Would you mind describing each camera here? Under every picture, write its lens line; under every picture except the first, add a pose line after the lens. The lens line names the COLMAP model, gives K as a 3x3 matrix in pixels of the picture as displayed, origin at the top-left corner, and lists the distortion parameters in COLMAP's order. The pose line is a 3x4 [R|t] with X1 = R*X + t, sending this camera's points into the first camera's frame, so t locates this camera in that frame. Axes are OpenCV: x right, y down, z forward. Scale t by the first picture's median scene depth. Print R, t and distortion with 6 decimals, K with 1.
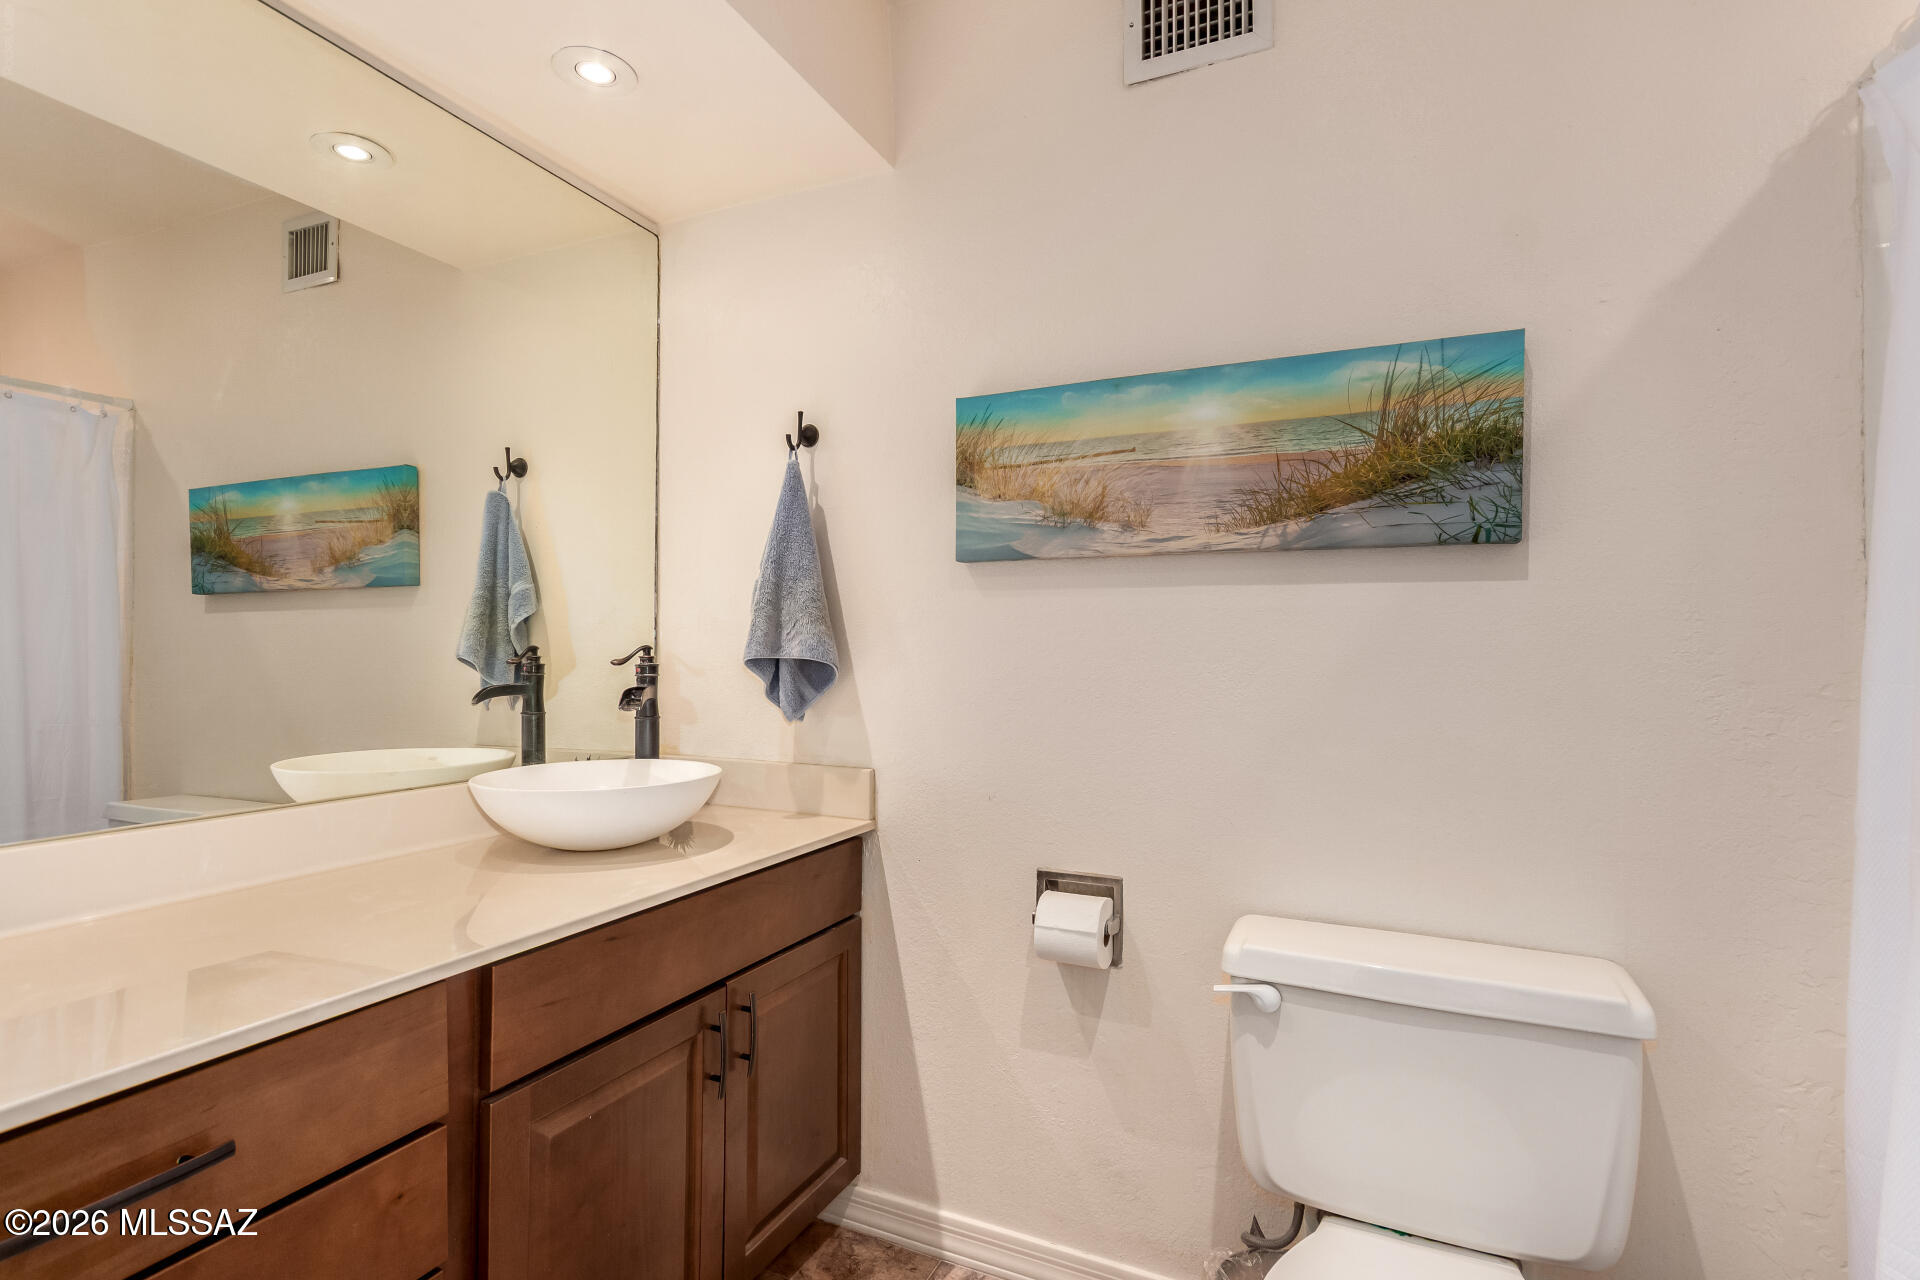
lens RADIAL K [[896.0, 0, 973.3], [0, 896.0, 642.0], [0, 0, 1]] dist [0.003389, 0.001967]
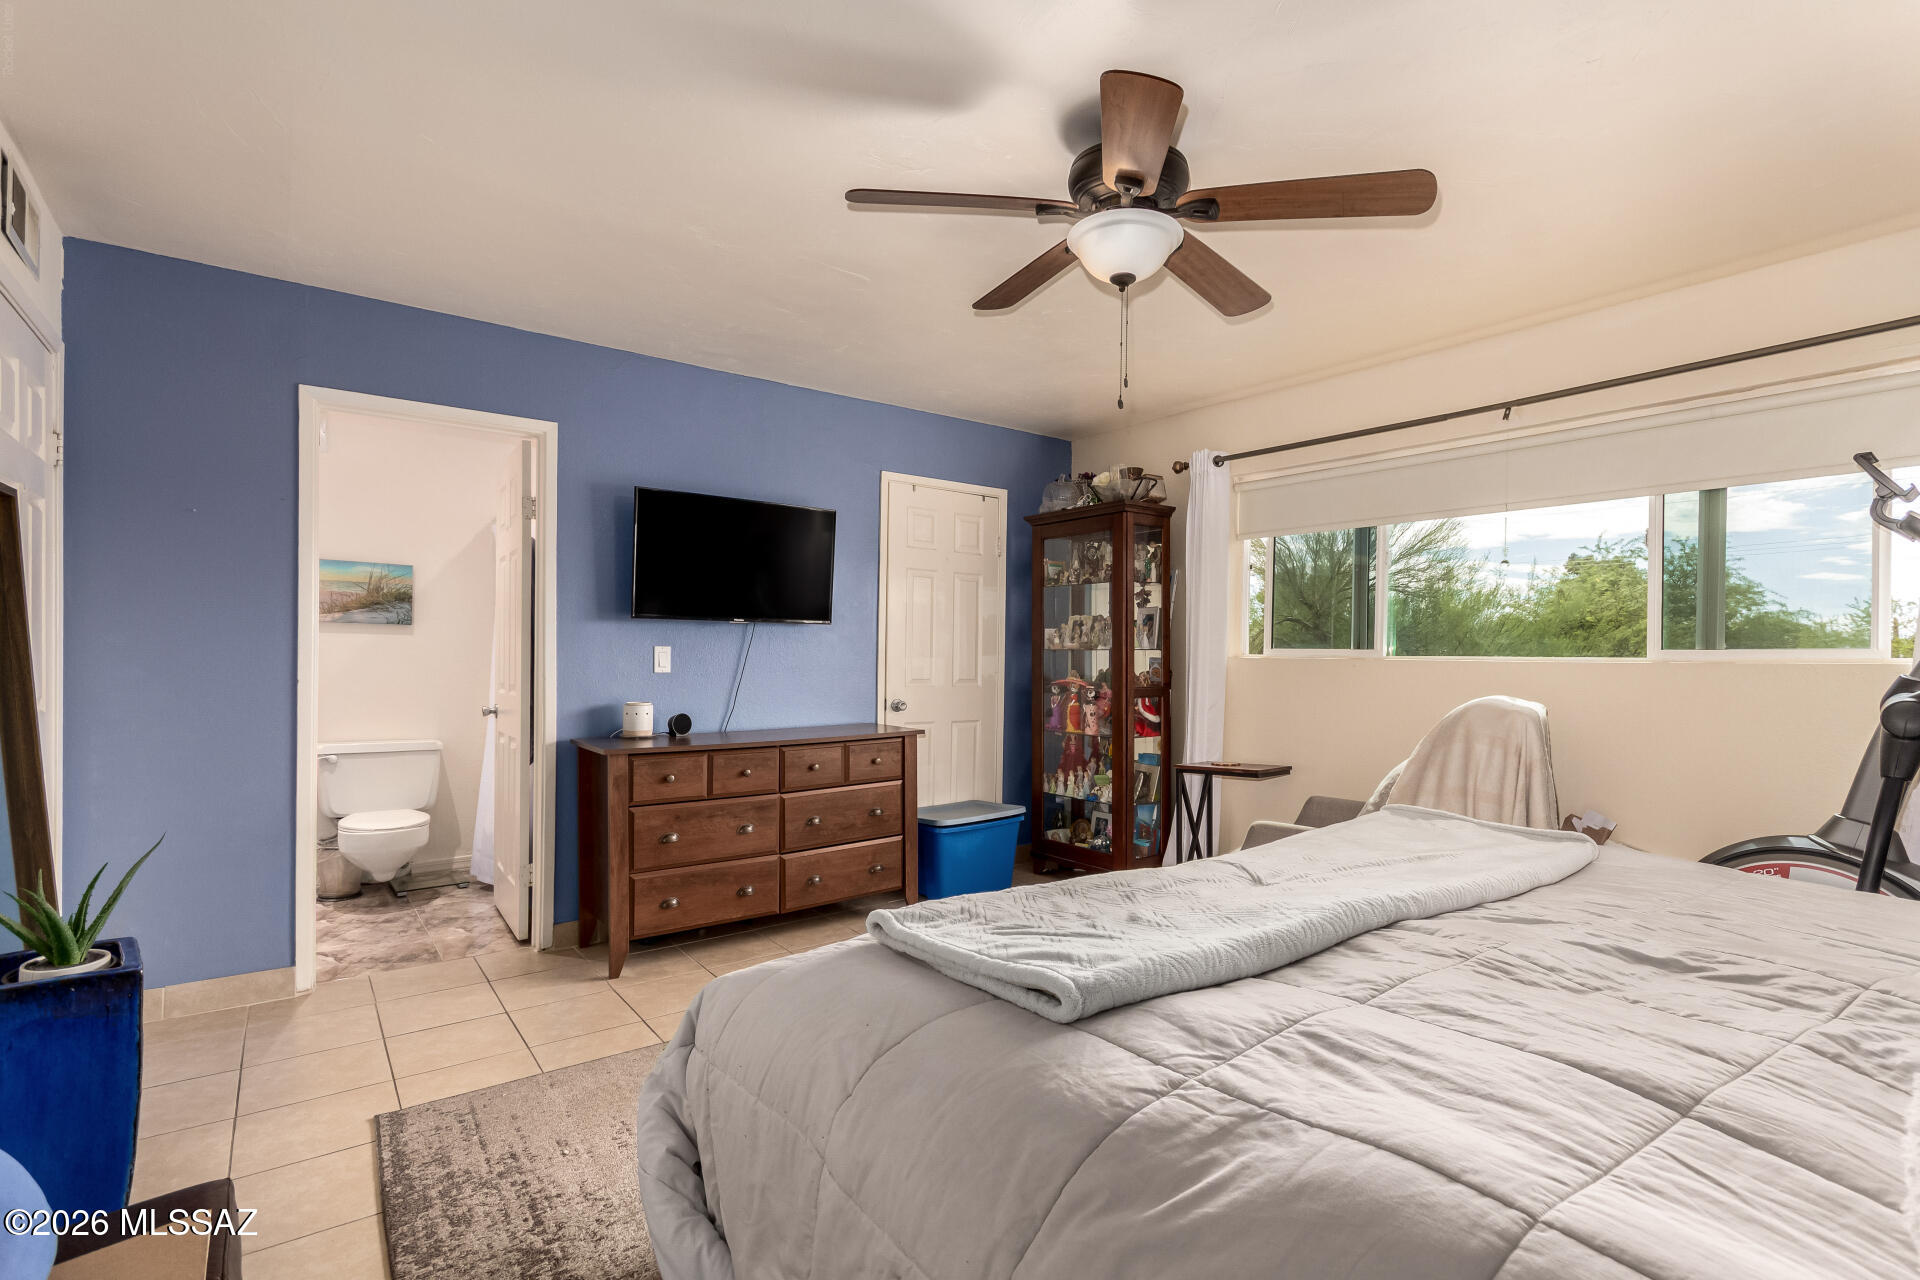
lens RADIAL K [[896.0, 0, 974.8], [0, 896.0, 645.5], [0, 0, 1]] dist [0.003389, 0.001967]
pose [[0.470589, 0.004856, 0.882339, -1.433066], [-0.004442, 0.999985, -0.003134, -0.026647], [-0.882341, -0.002445, 0.470604, -2.564870]]
